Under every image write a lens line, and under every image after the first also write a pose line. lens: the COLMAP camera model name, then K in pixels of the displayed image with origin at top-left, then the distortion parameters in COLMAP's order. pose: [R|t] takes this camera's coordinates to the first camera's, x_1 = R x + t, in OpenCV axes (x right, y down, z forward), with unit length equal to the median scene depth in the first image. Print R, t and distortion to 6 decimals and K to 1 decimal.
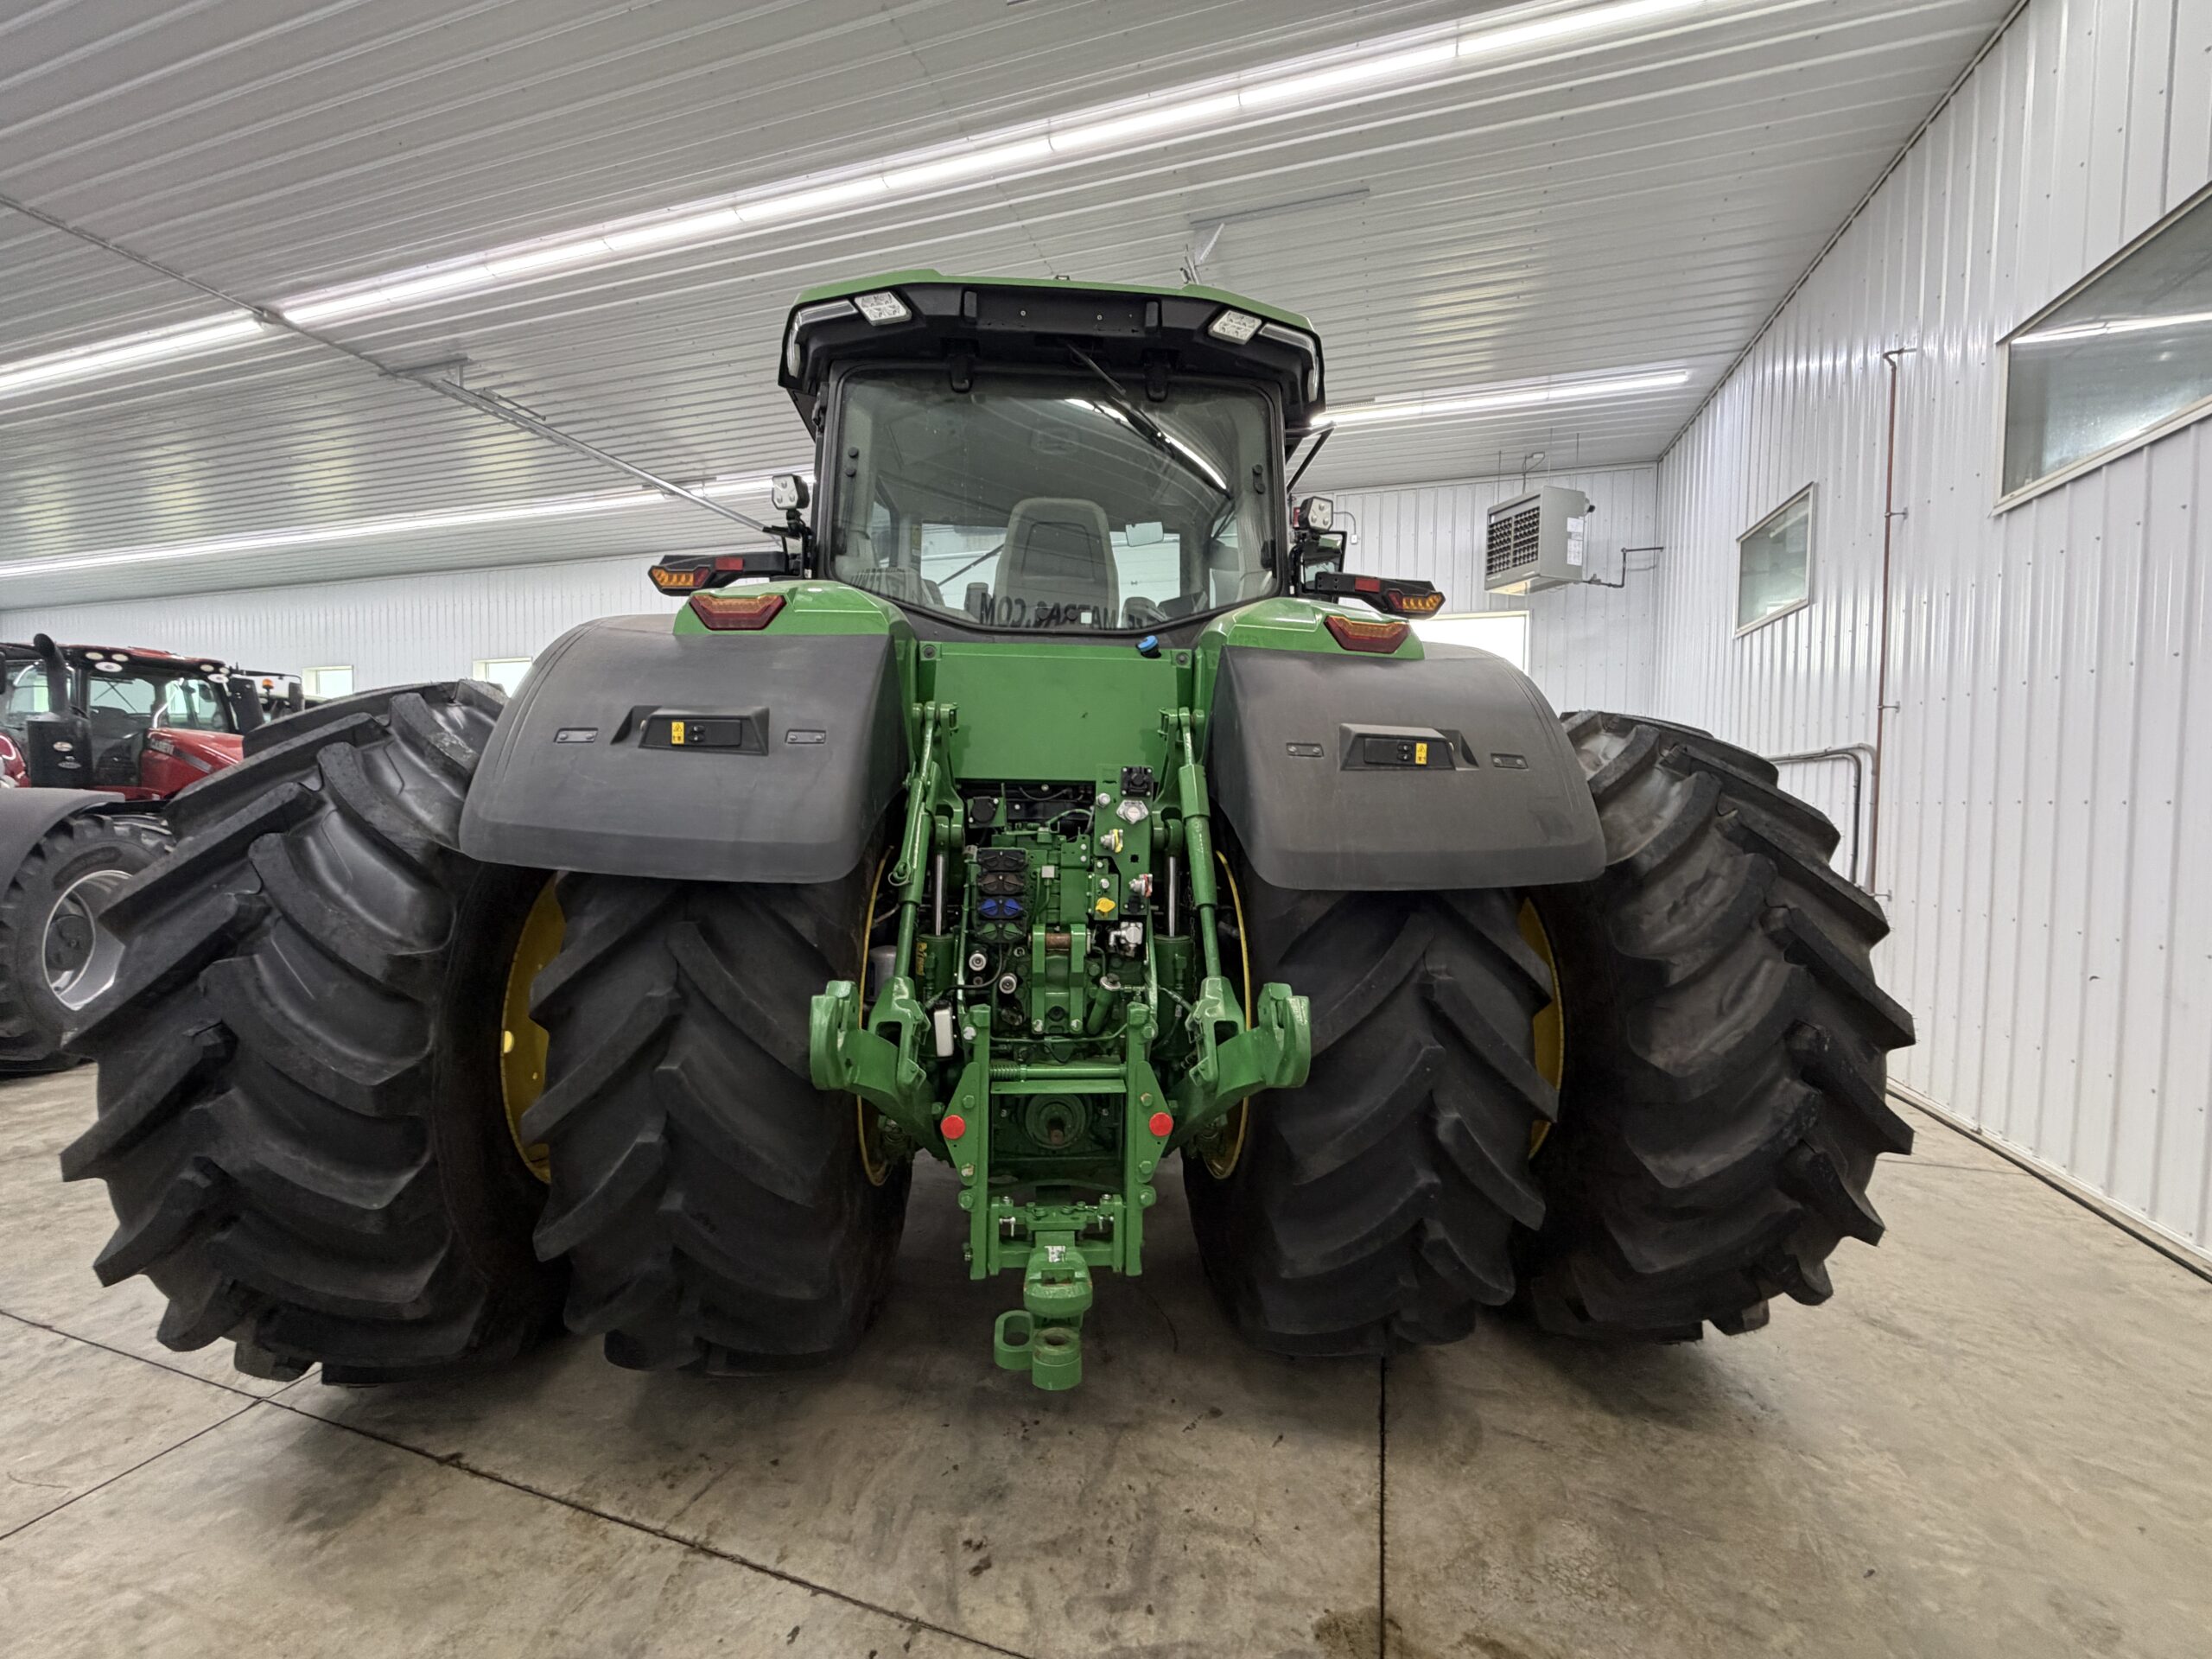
lens RADIAL K [[884.9, 0, 1100.6], [0, 884.9, 835.1], [0, 0, 1]] dist [0.000908, -0.000125]
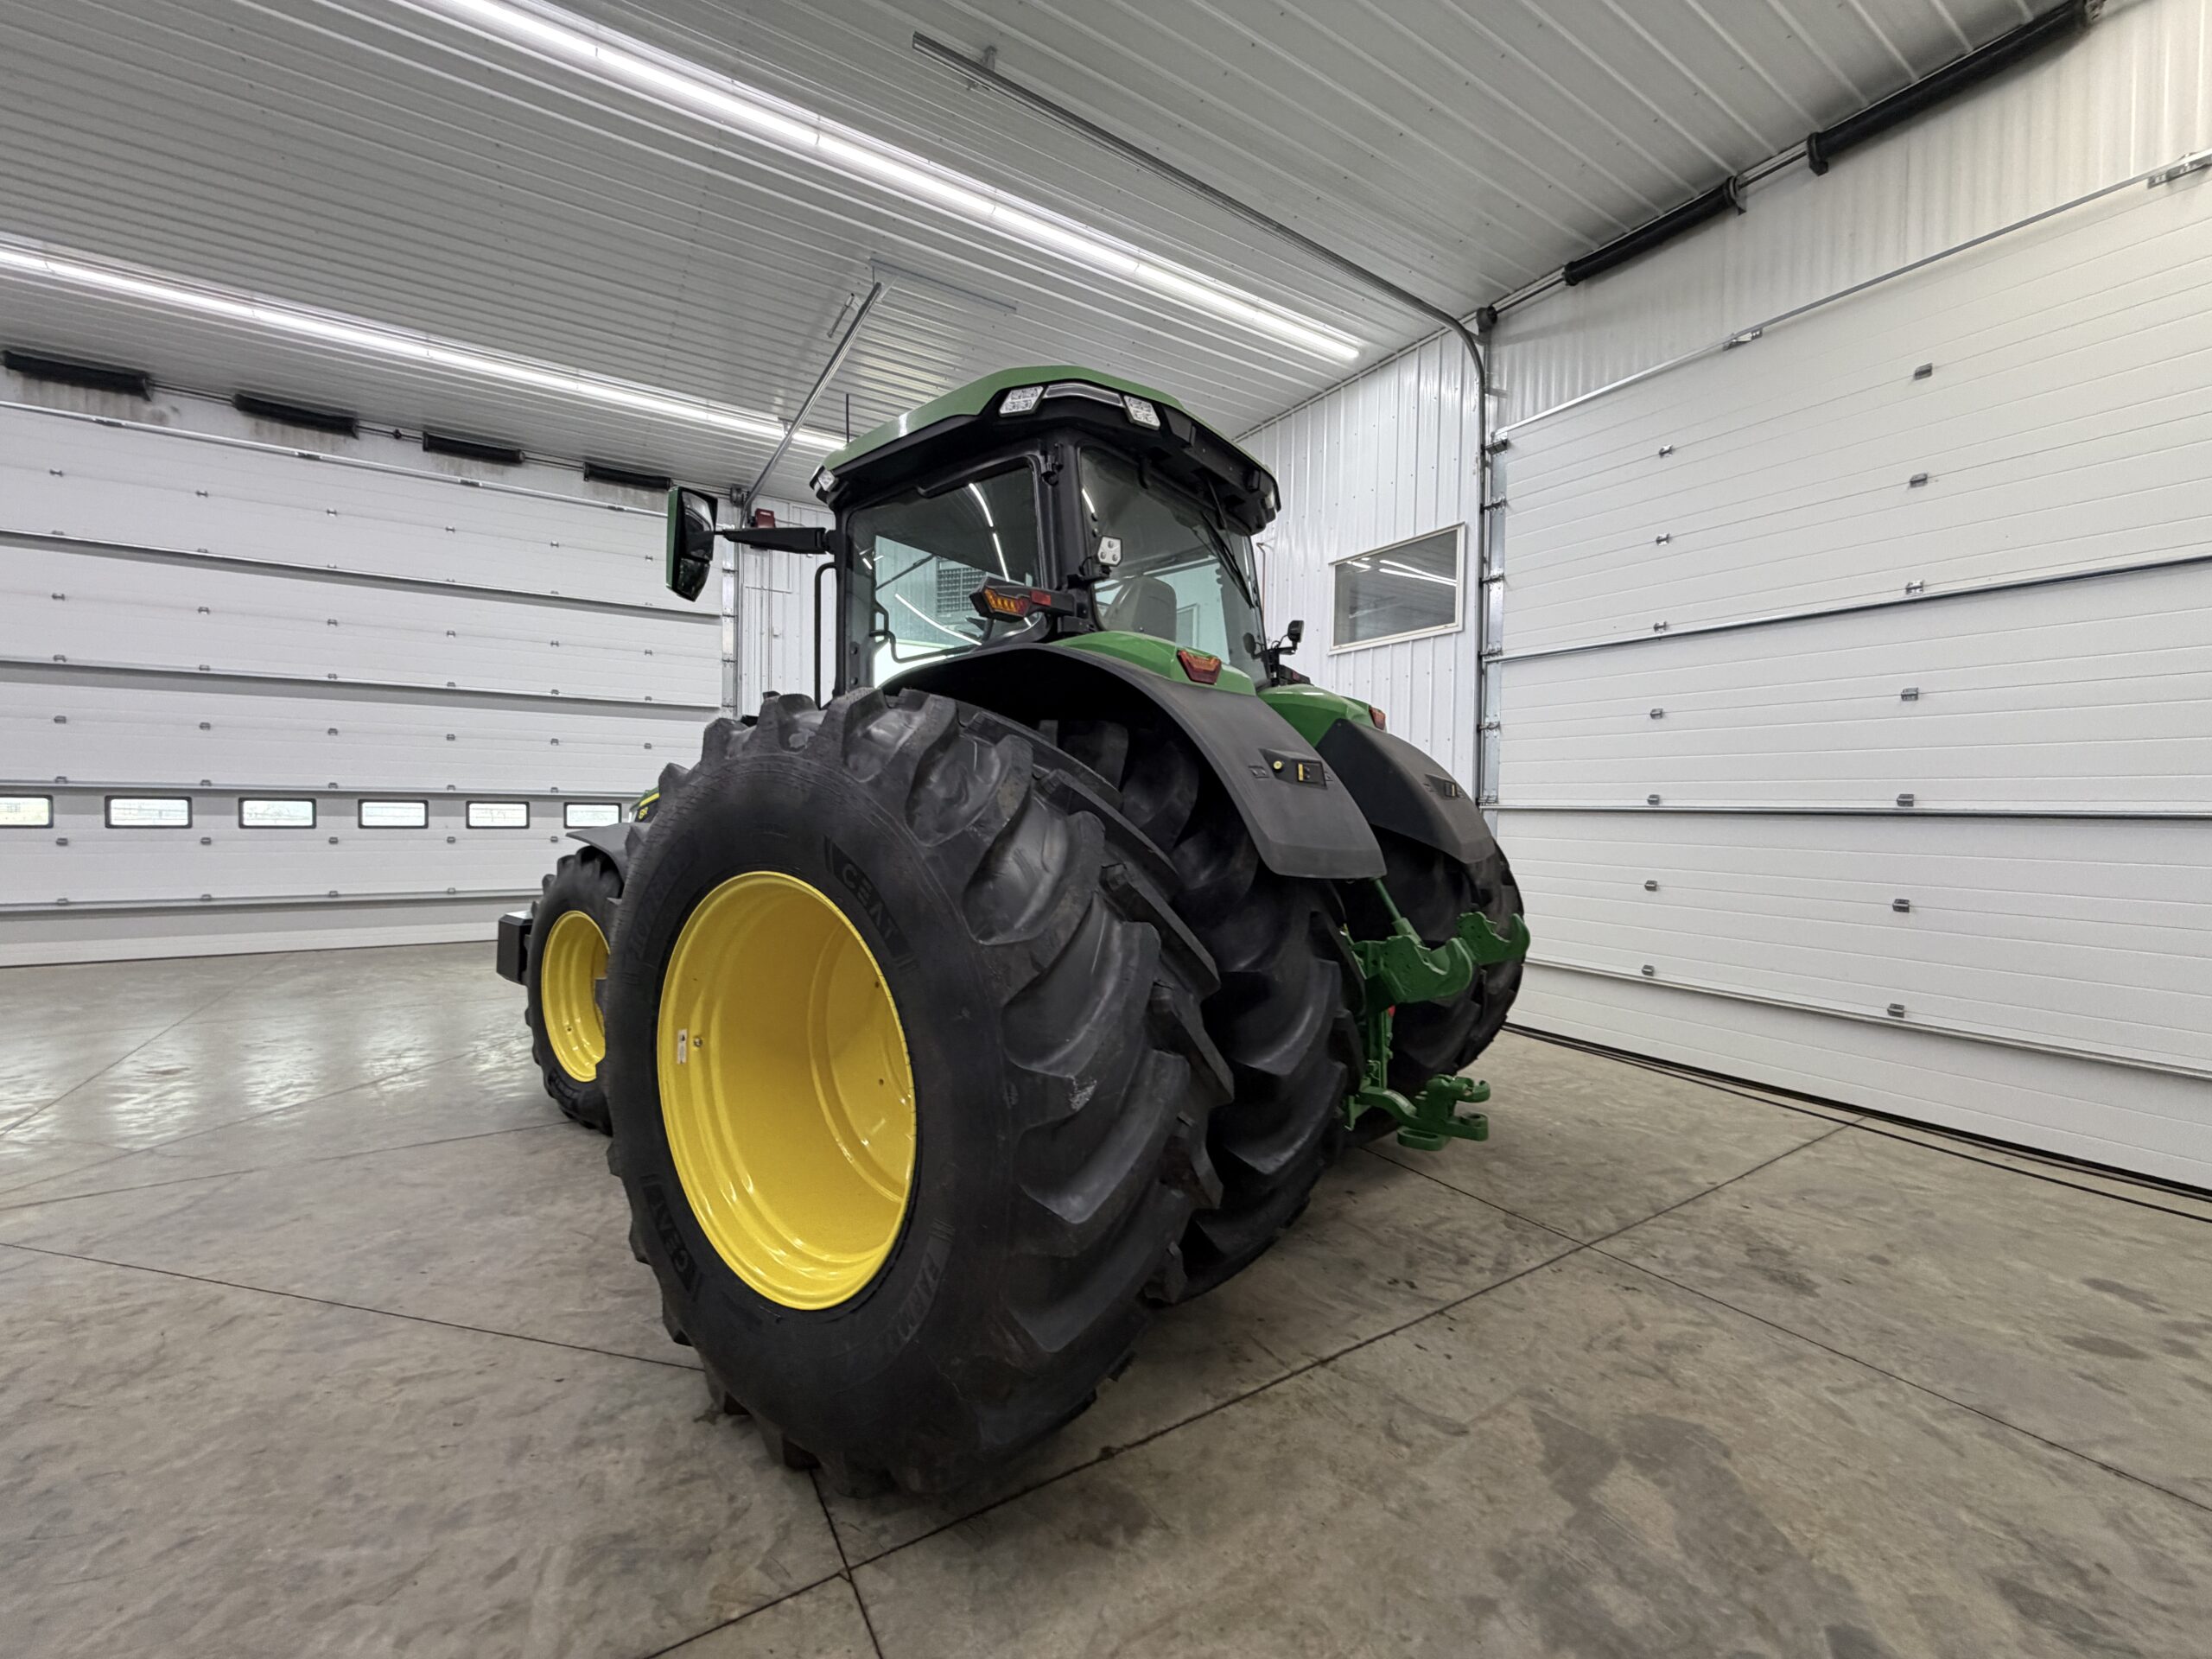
lens RADIAL K [[884.9, 0, 1100.6], [0, 884.9, 835.1], [0, 0, 1]] dist [0.000908, -0.000125]
pose [[0.647157, -0.029125, 0.761800, -0.526601], [0.025812, 0.999534, 0.016286, -0.015351], [-0.761919, 0.009124, 0.647608, 0.111343]]
